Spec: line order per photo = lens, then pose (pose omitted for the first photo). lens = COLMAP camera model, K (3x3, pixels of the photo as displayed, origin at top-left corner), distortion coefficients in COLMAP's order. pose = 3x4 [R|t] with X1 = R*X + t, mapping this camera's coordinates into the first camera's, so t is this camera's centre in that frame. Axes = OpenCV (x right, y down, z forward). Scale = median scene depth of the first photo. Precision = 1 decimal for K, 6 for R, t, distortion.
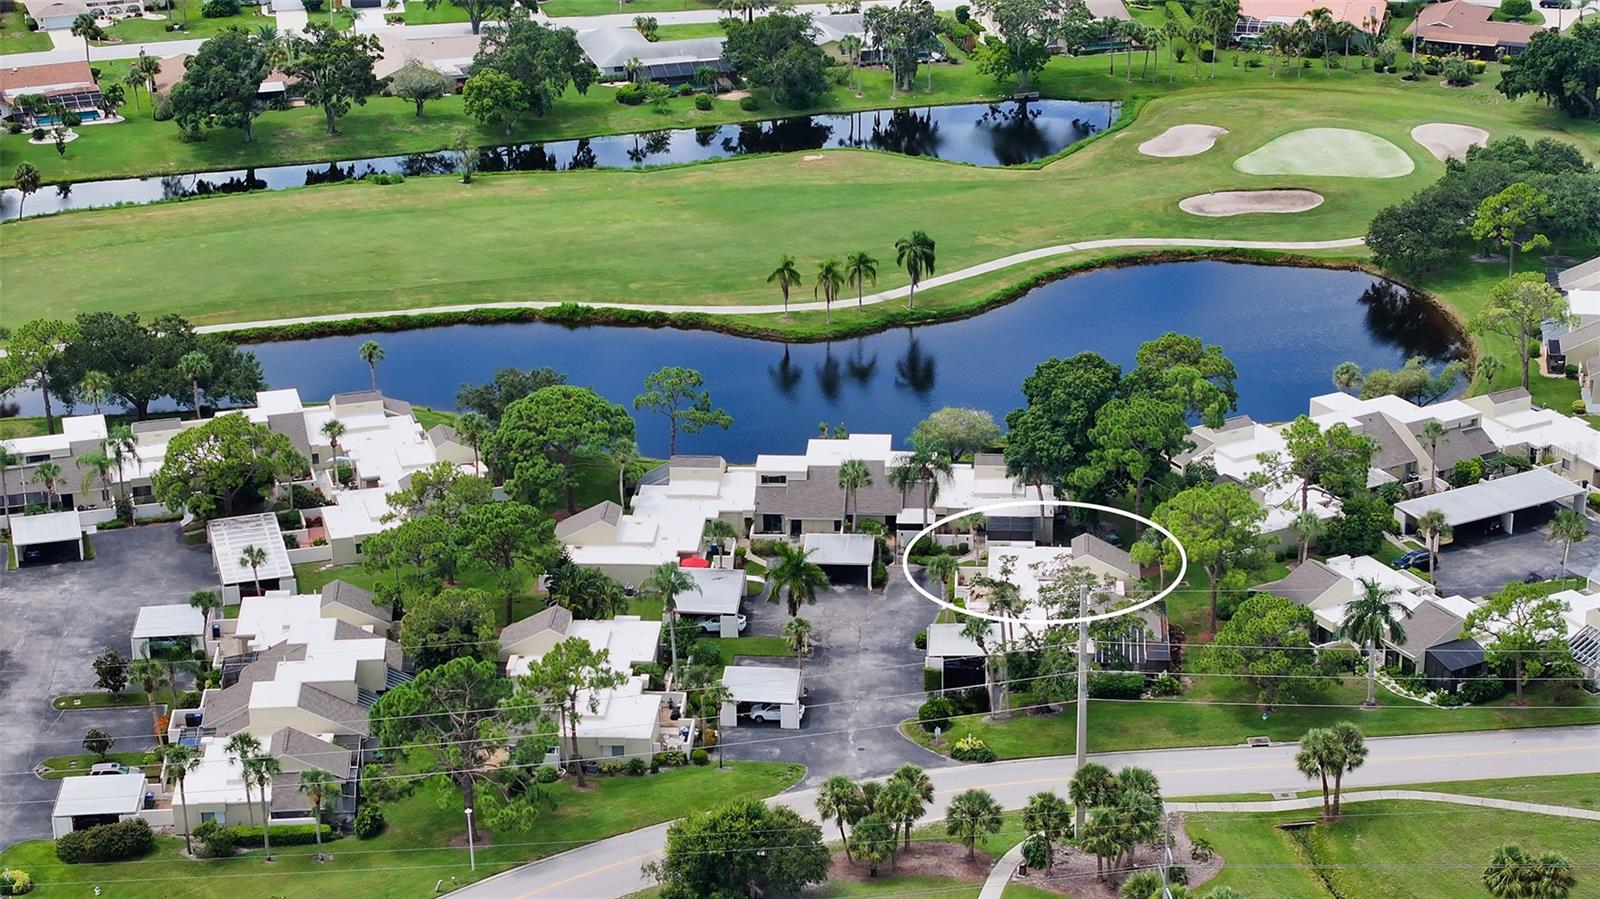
lens RADIAL K [[3240.0, 0, 800.0], [0, 3240.0, 449.5], [0, 0, 1]] dist [-0.246132, 1.321773]
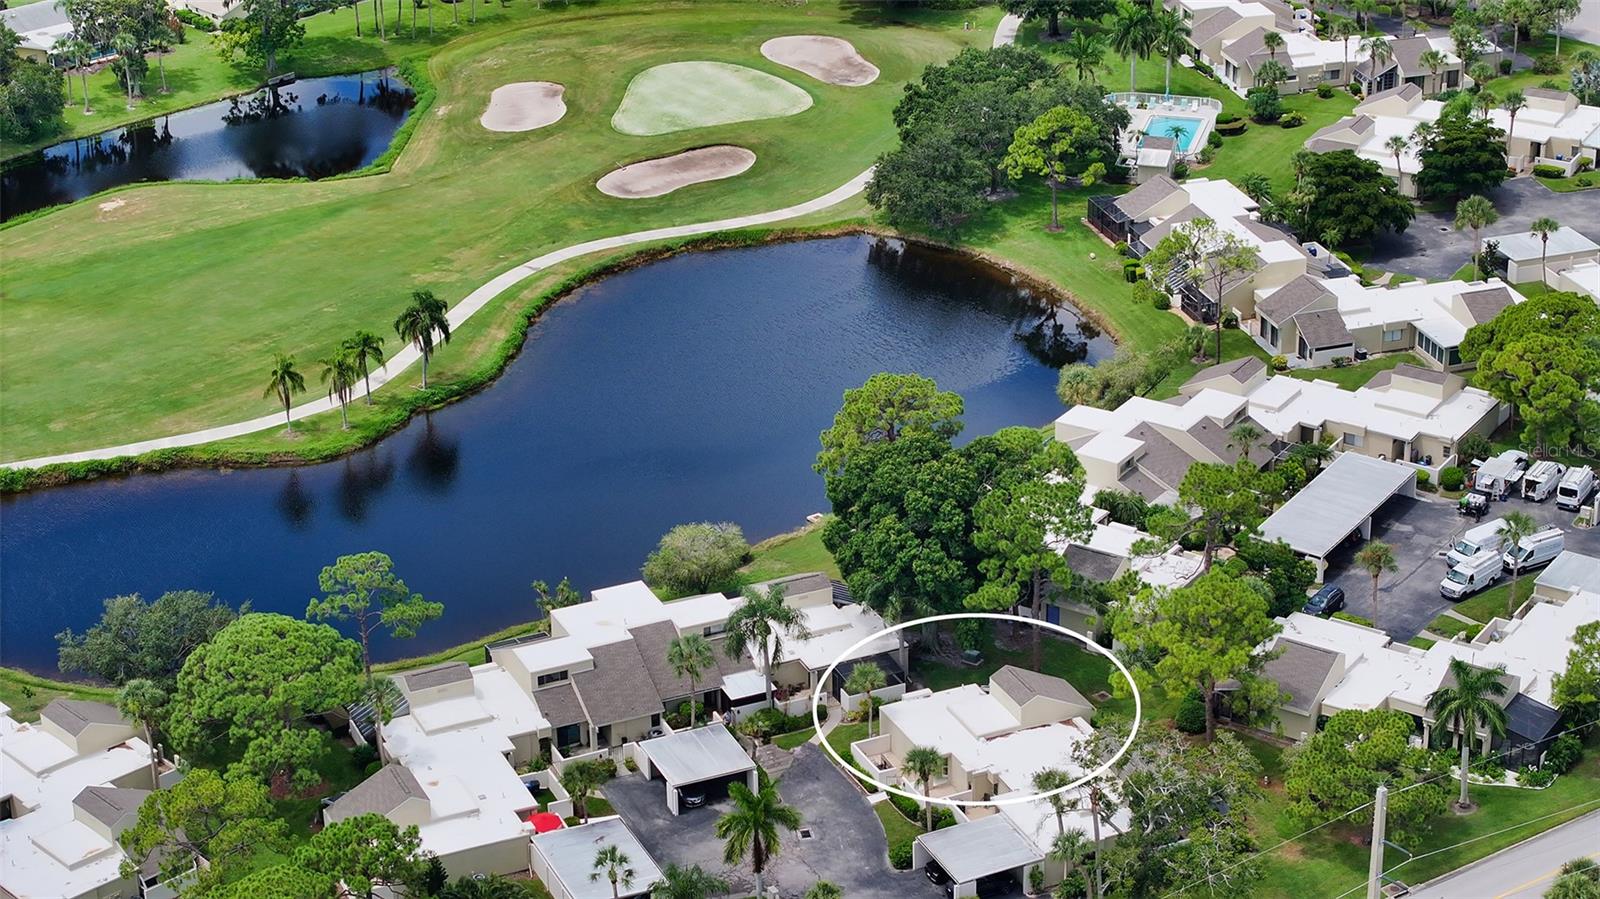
lens RADIAL K [[3240.0, 0, 800.0], [0, 3240.0, 449.5], [0, 0, 1]] dist [-0.246132, 1.321773]
pose [[0.882730, -0.203609, 0.423475, -0.222954], [0.180036, 0.979020, 0.095435, -0.087808], [-0.434021, -0.008003, 0.900867, 0.245043]]
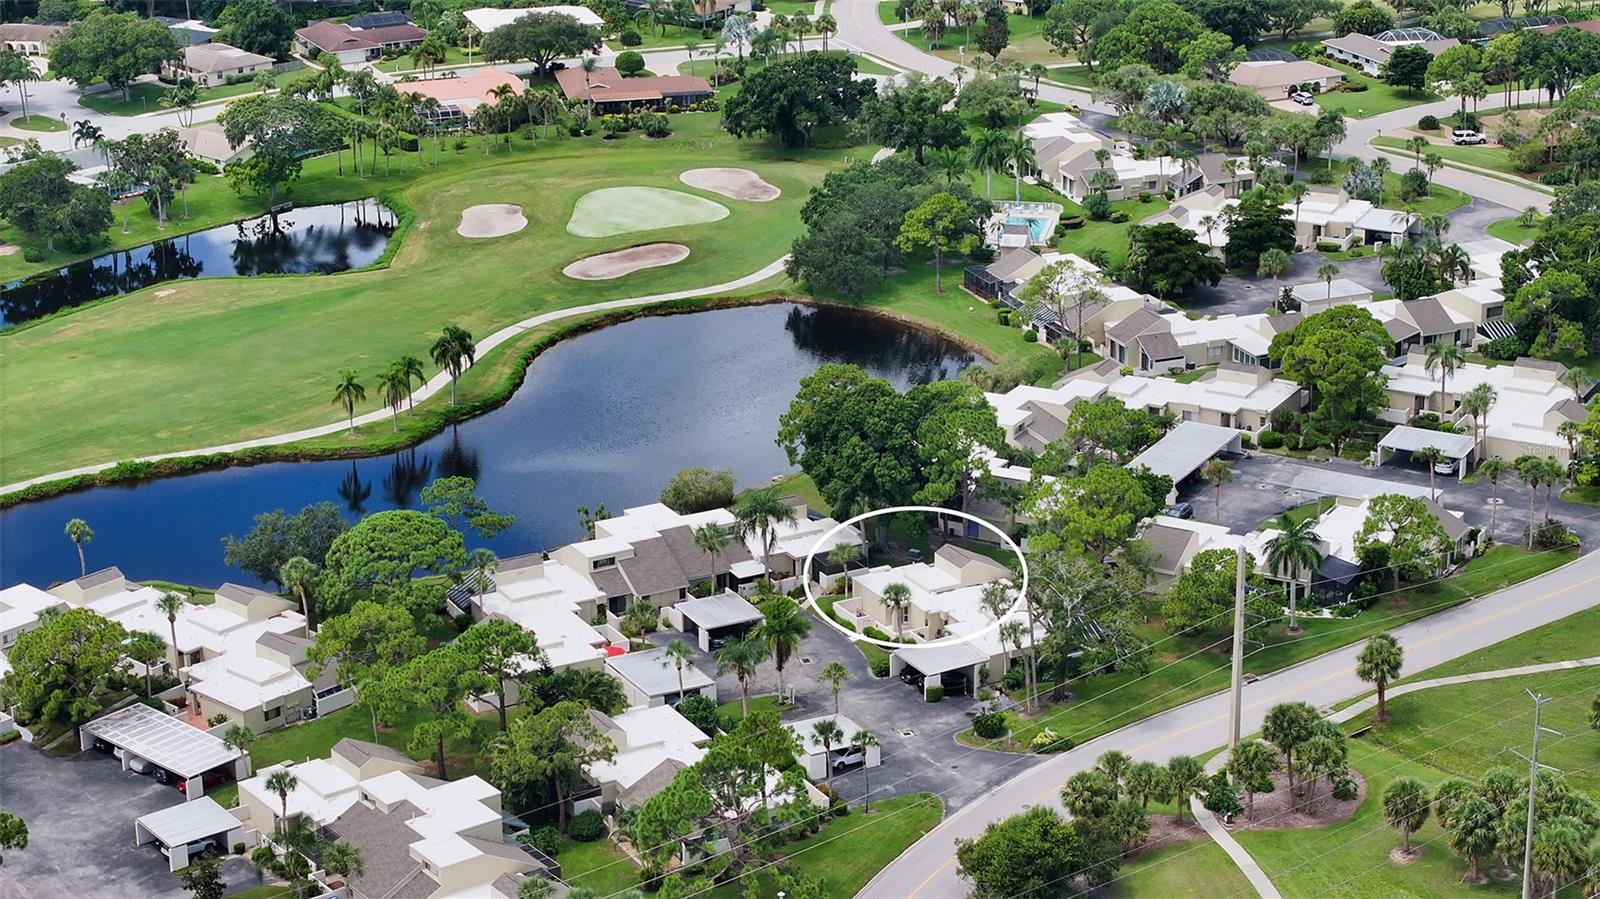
lens RADIAL K [[3240.0, 0, 800.0], [0, 3240.0, 449.5], [0, 0, 1]] dist [-0.246132, 1.321773]
pose [[0.845394, -0.177827, 0.503673, -0.379037], [0.198312, 0.980051, 0.013158, -0.021885], [-0.495965, 0.088760, 0.863794, 0.087641]]
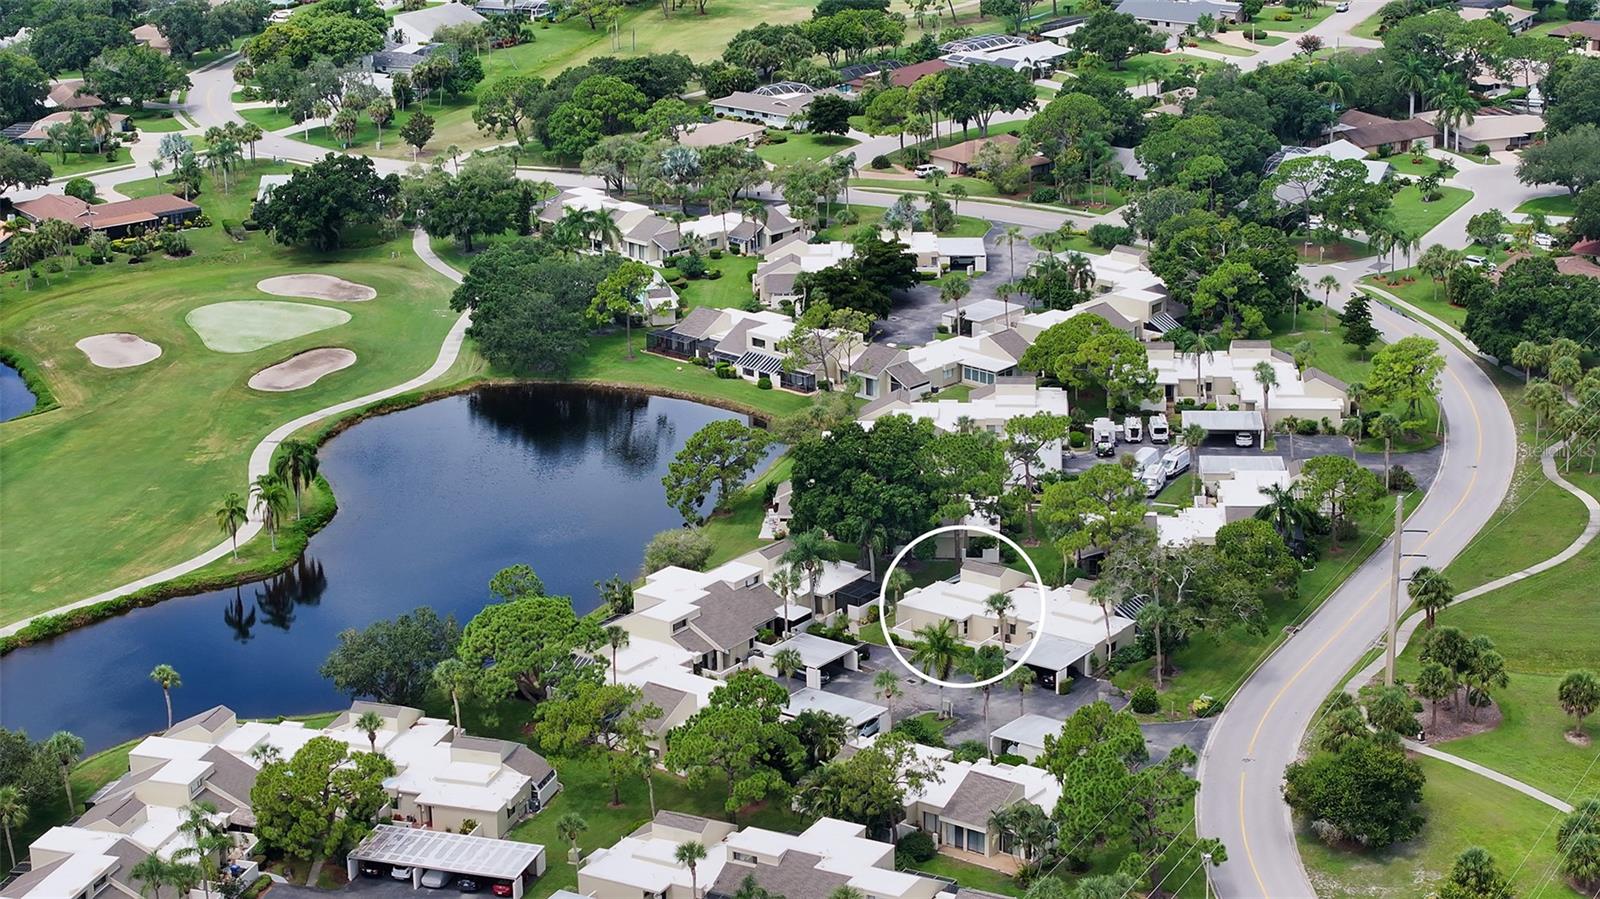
lens RADIAL K [[3240.0, 0, 800.0], [0, 3240.0, 449.5], [0, 0, 1]] dist [-0.246132, 1.321773]
pose [[0.541210, -0.257030, 0.800642, -0.664058], [0.317291, 0.944178, 0.088630, -0.102093], [-0.778729, 0.206069, 0.592551, 0.293285]]
